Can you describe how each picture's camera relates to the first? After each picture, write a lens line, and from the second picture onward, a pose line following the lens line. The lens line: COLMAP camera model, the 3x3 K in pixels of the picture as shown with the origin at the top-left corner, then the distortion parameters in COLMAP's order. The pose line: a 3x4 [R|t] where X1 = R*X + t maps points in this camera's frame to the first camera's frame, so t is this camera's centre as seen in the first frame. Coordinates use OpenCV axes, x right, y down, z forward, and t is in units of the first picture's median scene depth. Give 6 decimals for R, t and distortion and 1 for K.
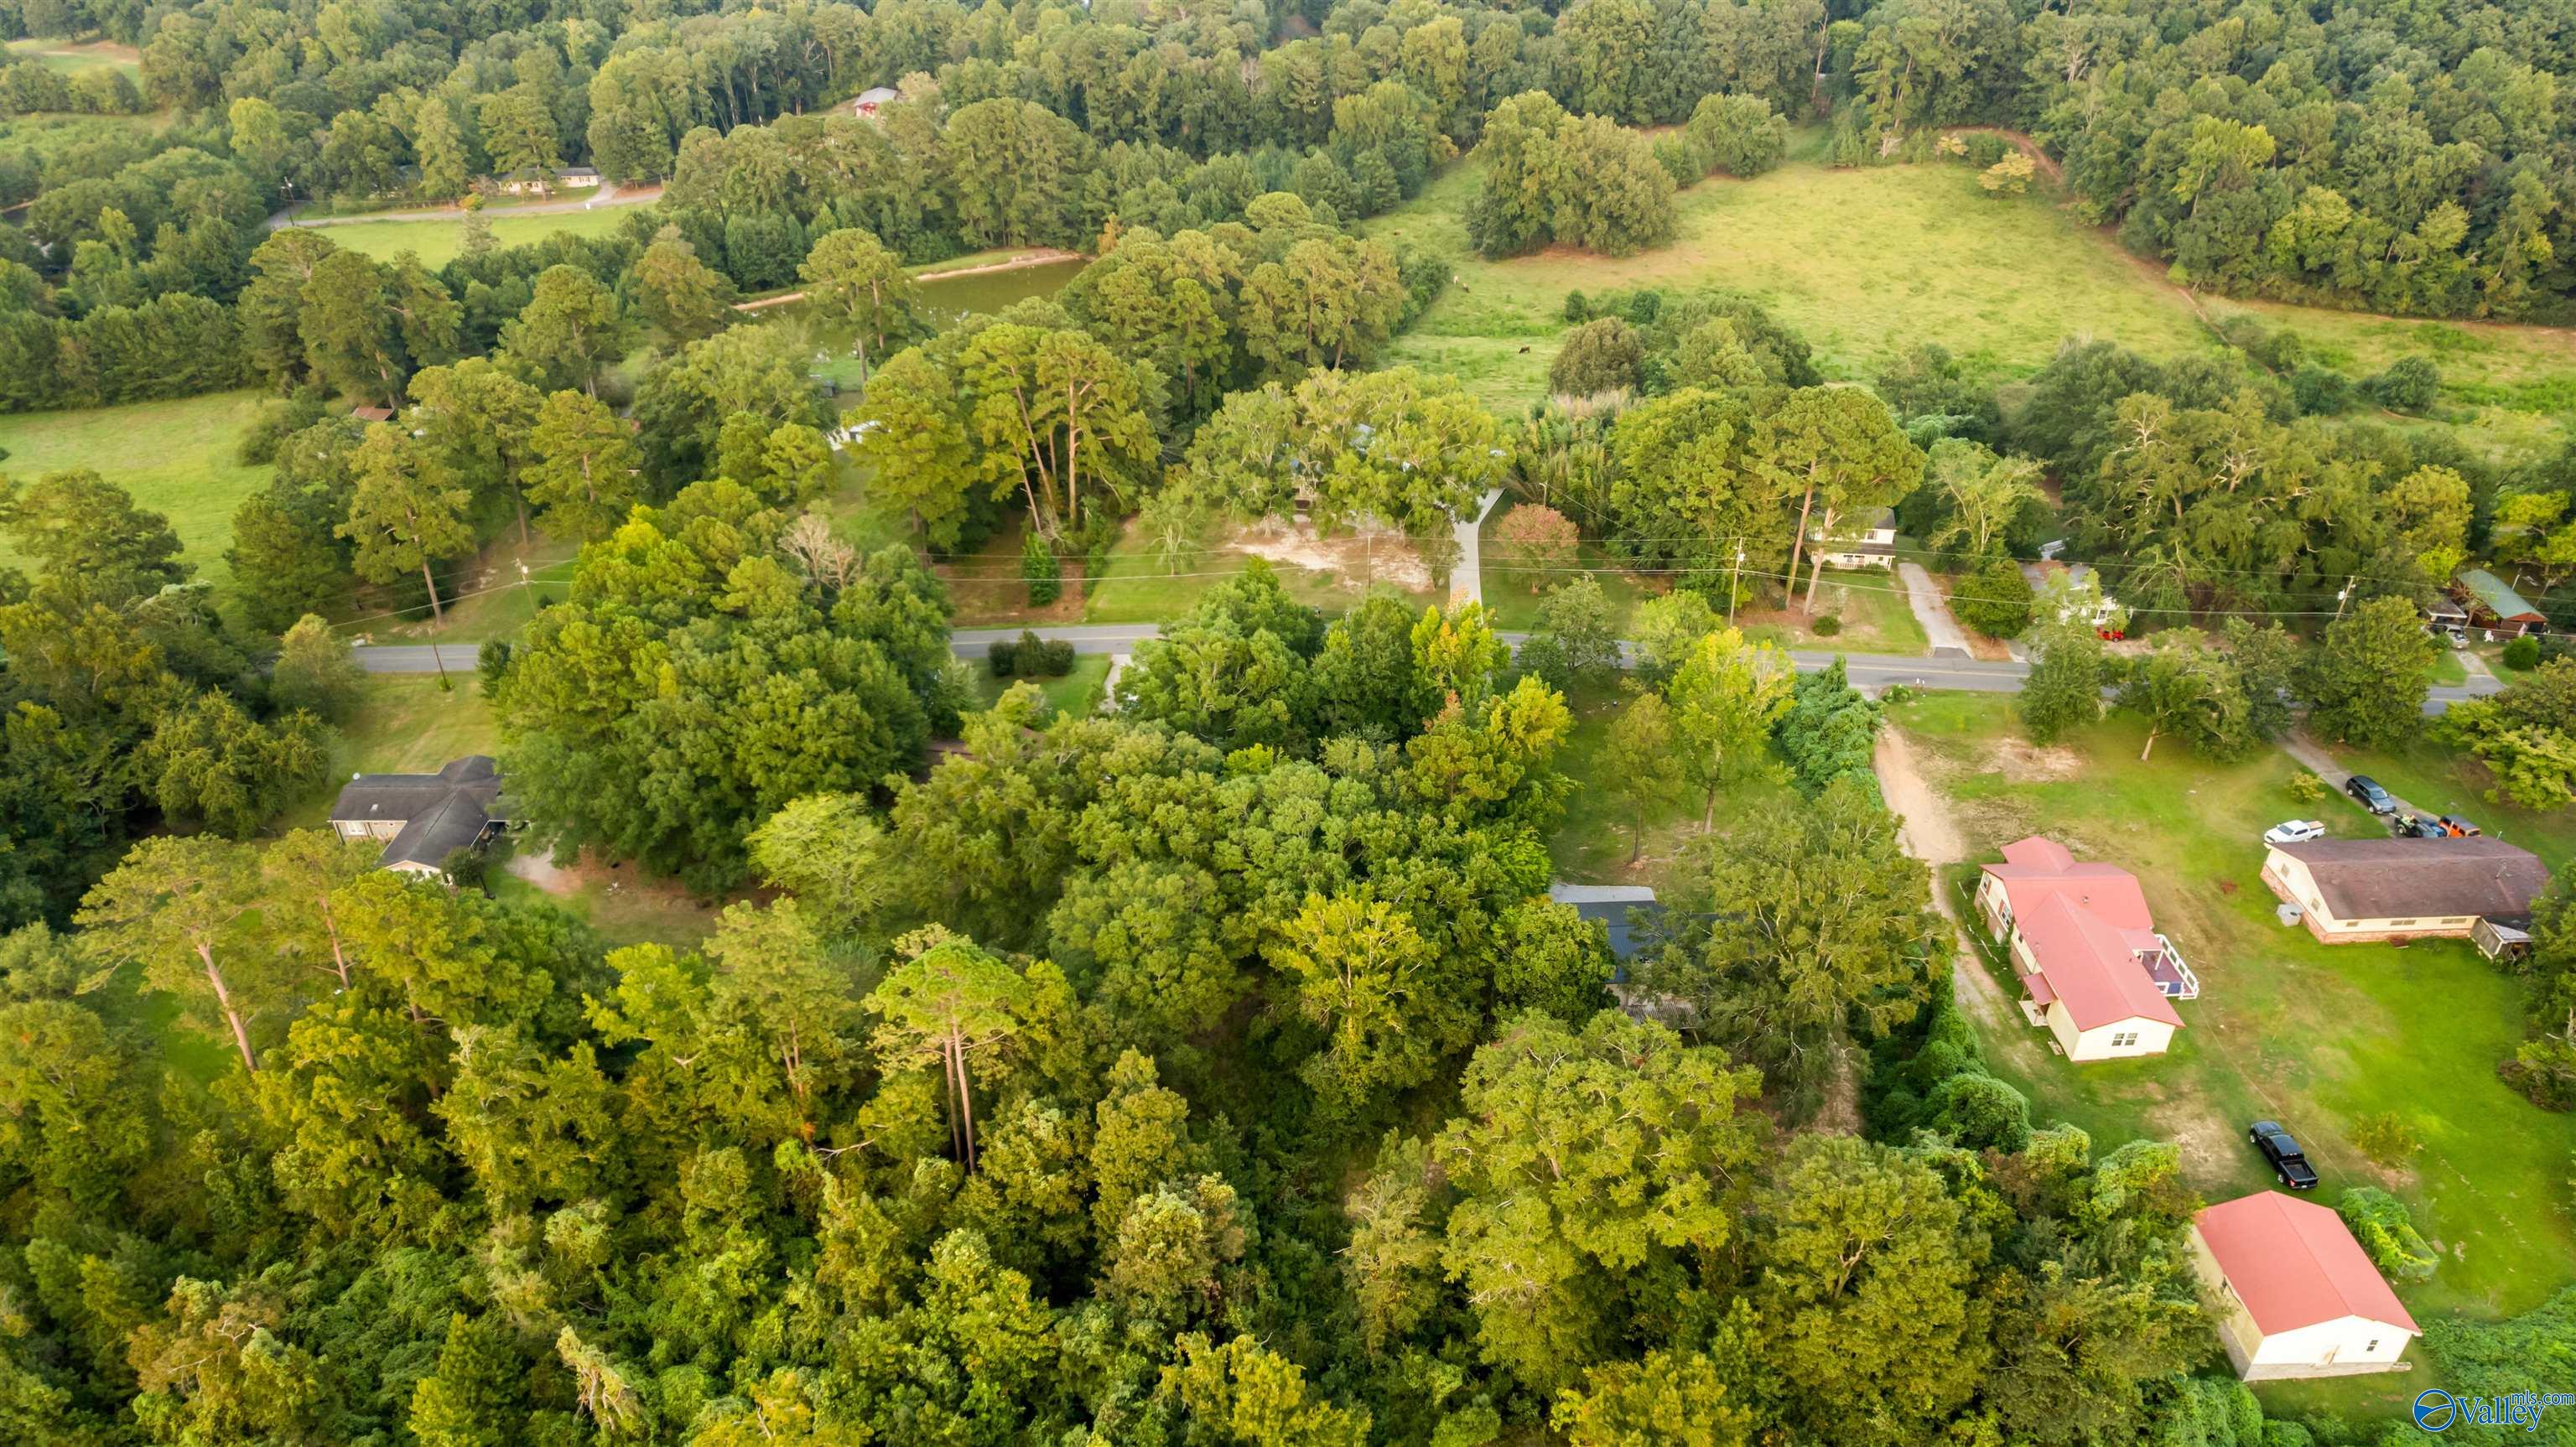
lens RADIAL K [[1668.3, 0, 1279.6], [0, 1668.3, 735.0], [0, 0, 1]] dist [-0.085217, 0.080592]
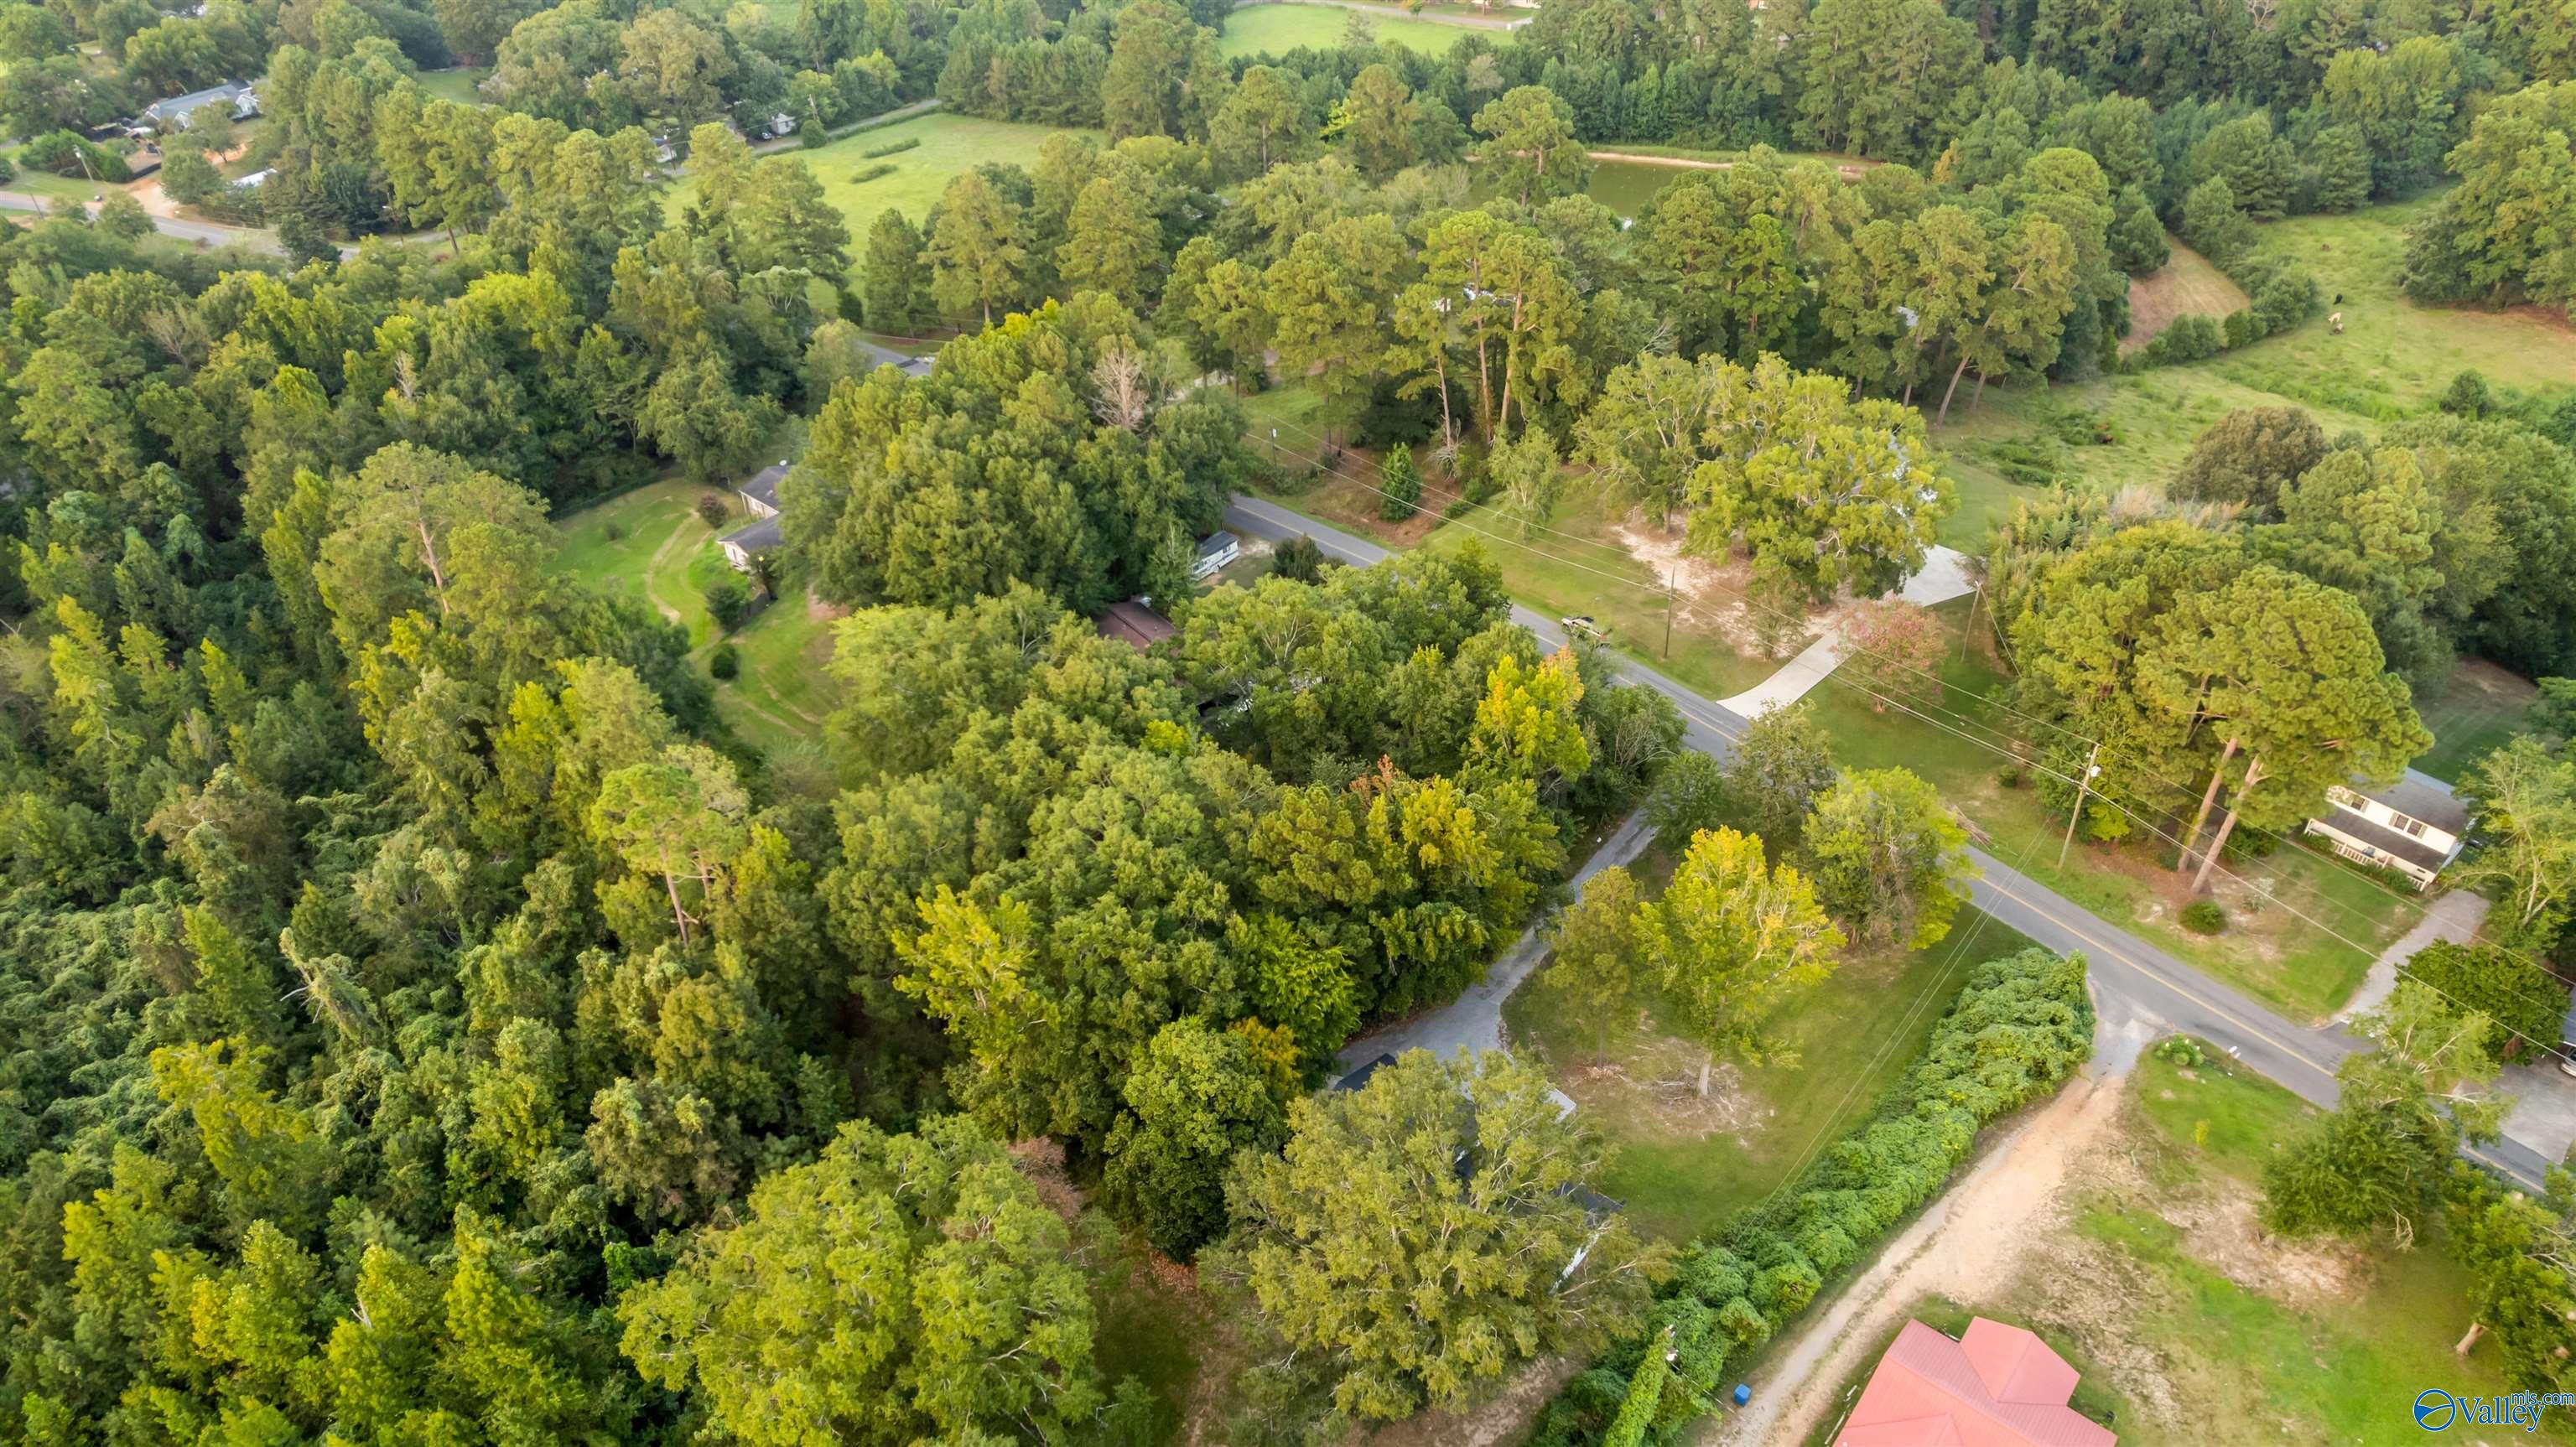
lens RADIAL K [[1668.3, 0, 1279.6], [0, 1668.3, 735.0], [0, 0, 1]] dist [-0.085217, 0.080592]
pose [[0.744616, 0.390338, -0.541464, 0.253955], [-0.346252, 0.919392, 0.186622, -0.085344], [0.570663, 0.048521, 0.819750, 0.156894]]
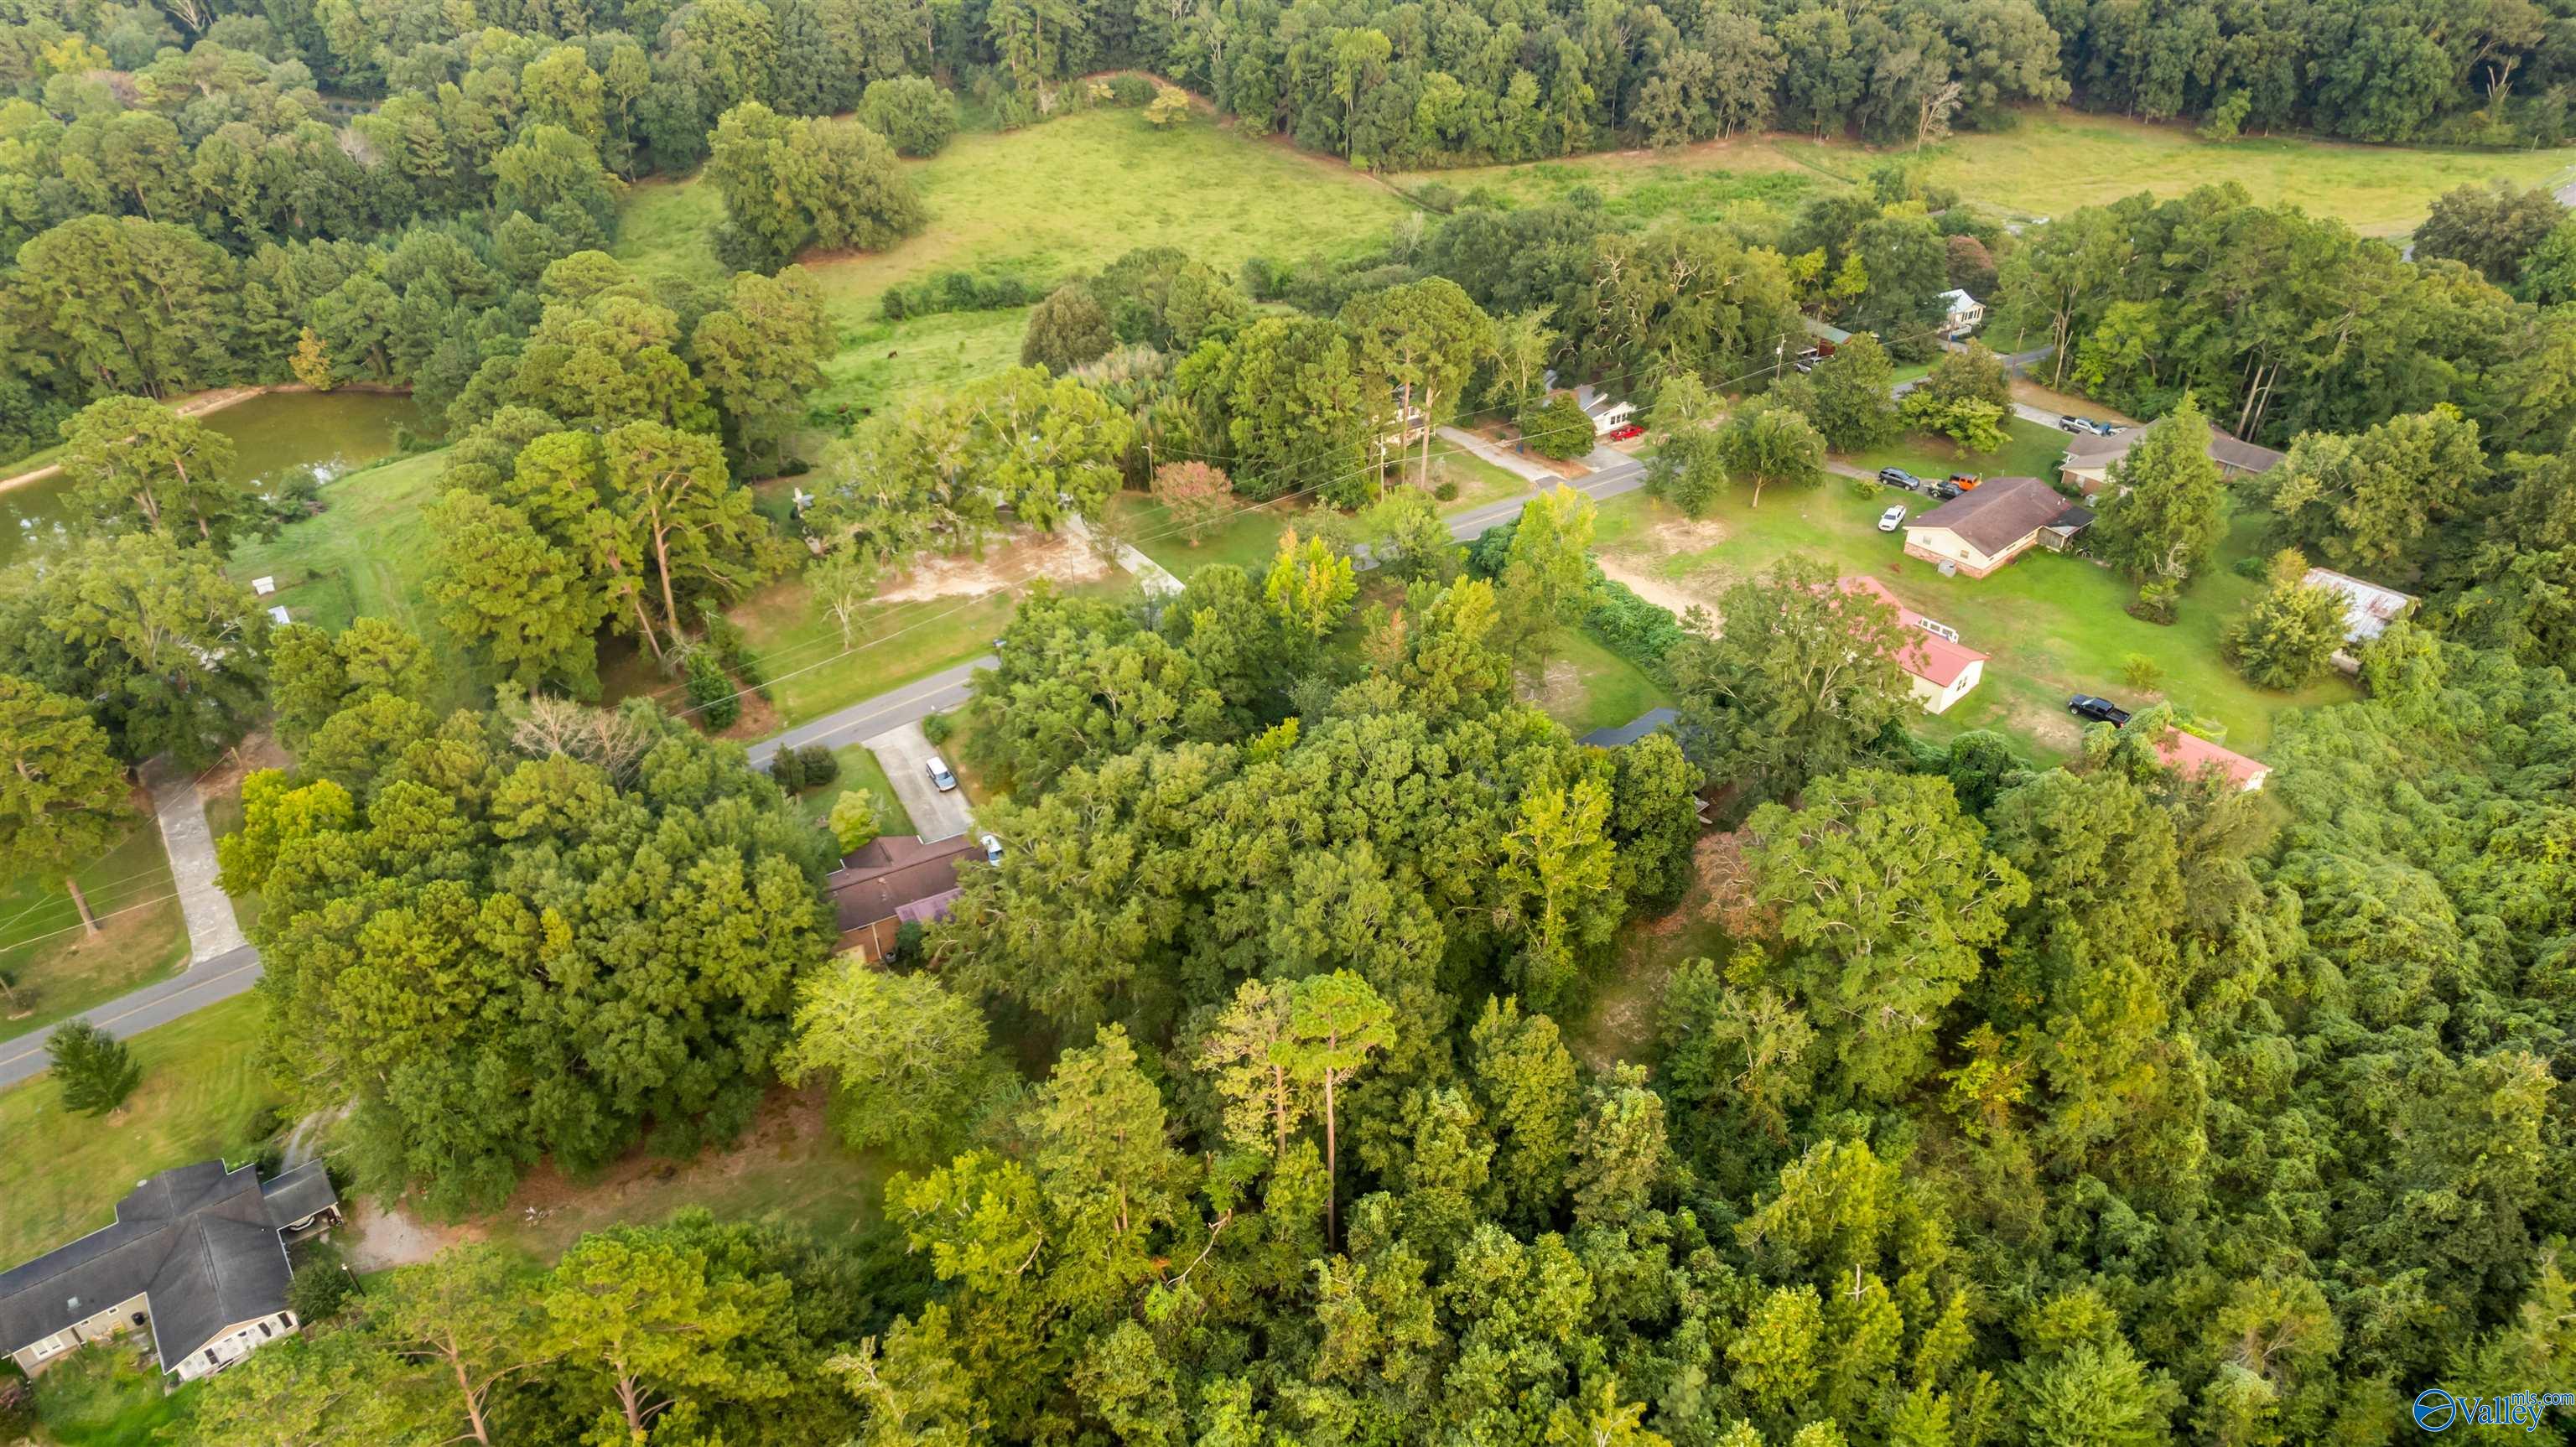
lens RADIAL K [[1668.3, 0, 1279.6], [0, 1668.3, 735.0], [0, 0, 1]] dist [-0.085217, 0.080592]
pose [[0.776439, -0.348928, 0.524778, -0.270262], [0.348877, 0.931474, 0.103159, -0.044740], [-0.524812, 0.102986, 0.844965, 0.079002]]
